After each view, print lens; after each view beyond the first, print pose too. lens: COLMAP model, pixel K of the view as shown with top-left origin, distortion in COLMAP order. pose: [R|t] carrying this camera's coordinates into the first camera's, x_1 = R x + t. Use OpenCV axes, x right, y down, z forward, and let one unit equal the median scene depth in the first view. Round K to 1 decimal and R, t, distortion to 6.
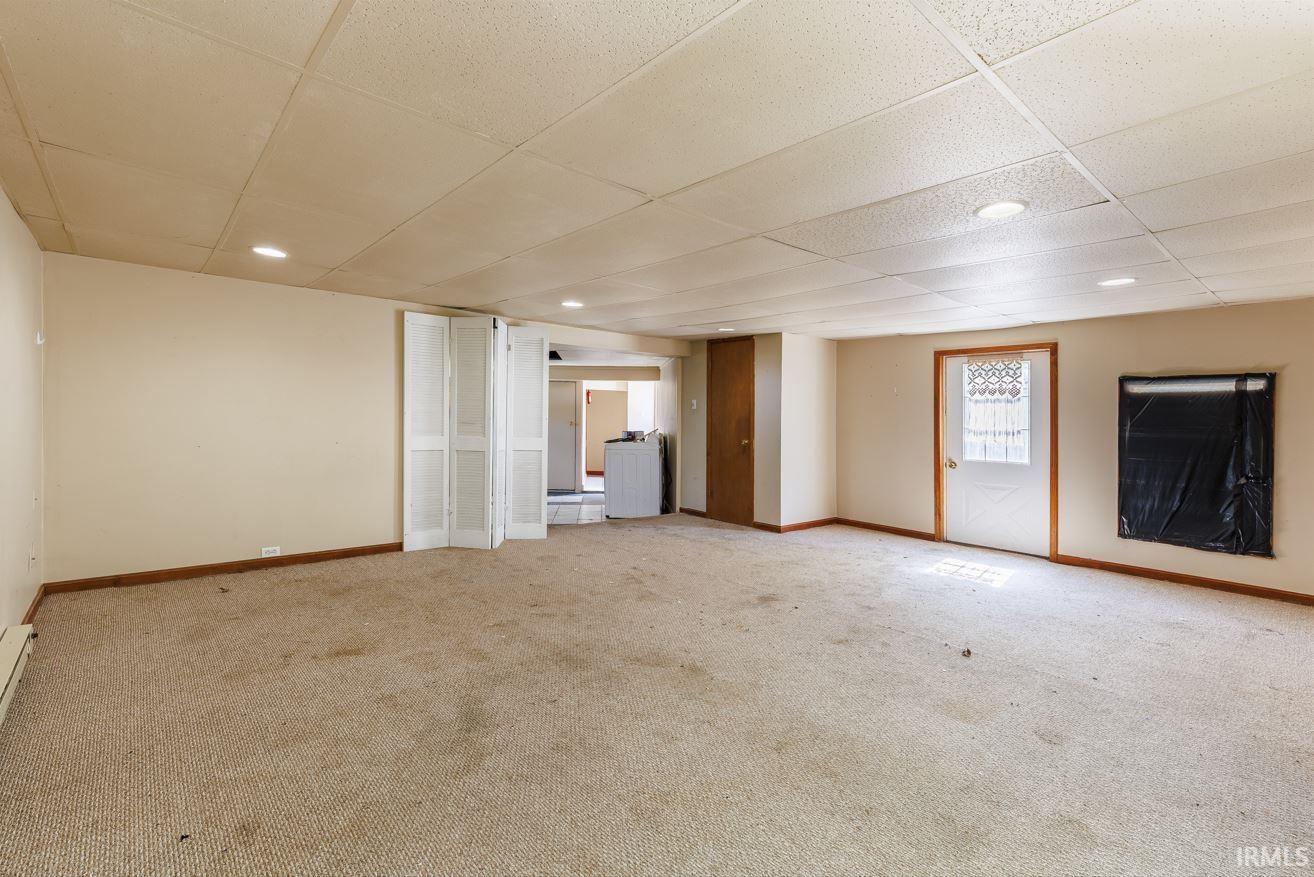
lens RADIAL K [[600.6, 0, 658.8], [0, 600.6, 414.3], [0, 0, 1]] dist [0.003519, 0.000258]
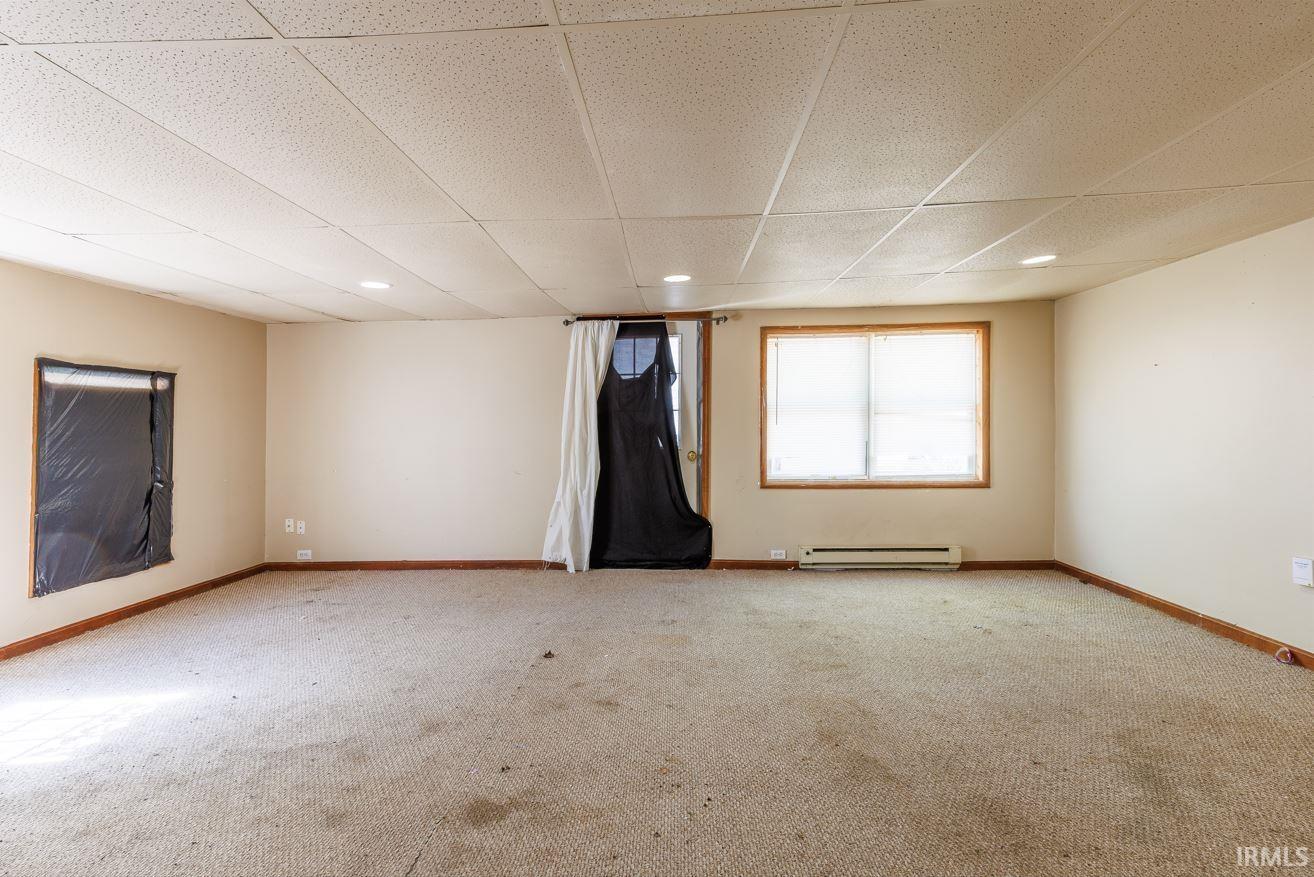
lens RADIAL K [[598.4, 0, 642.2], [0, 598.4, 421.2], [0, 0, 1]] dist [0.002637, -0.000120]
pose [[-0.712049, -0.007142, 0.702094, -0.188427], [-0.005595, 0.999974, 0.004498, 0.001063], [-0.702108, -0.000726, -0.712070, 1.016438]]
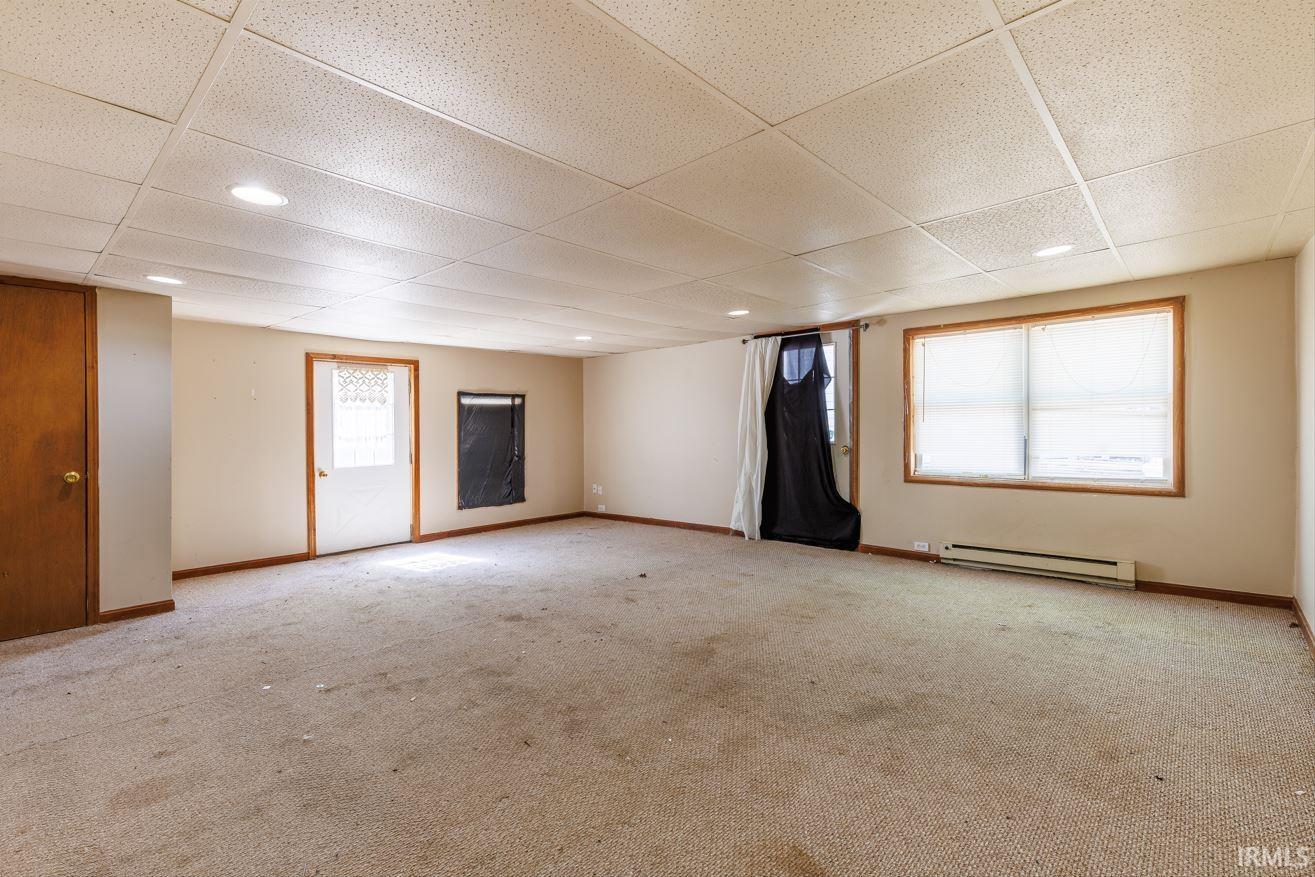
lens RADIAL K [[594.5, 0, 653.8], [0, 594.5, 426.6], [0, 0, 1]] dist [0.000731, -0.000147]
pose [[-0.112540, -0.020148, 0.993443, -0.623248], [0.009608, 0.999726, 0.021364, -0.008497], [-0.993601, 0.011949, -0.112316, 0.722175]]
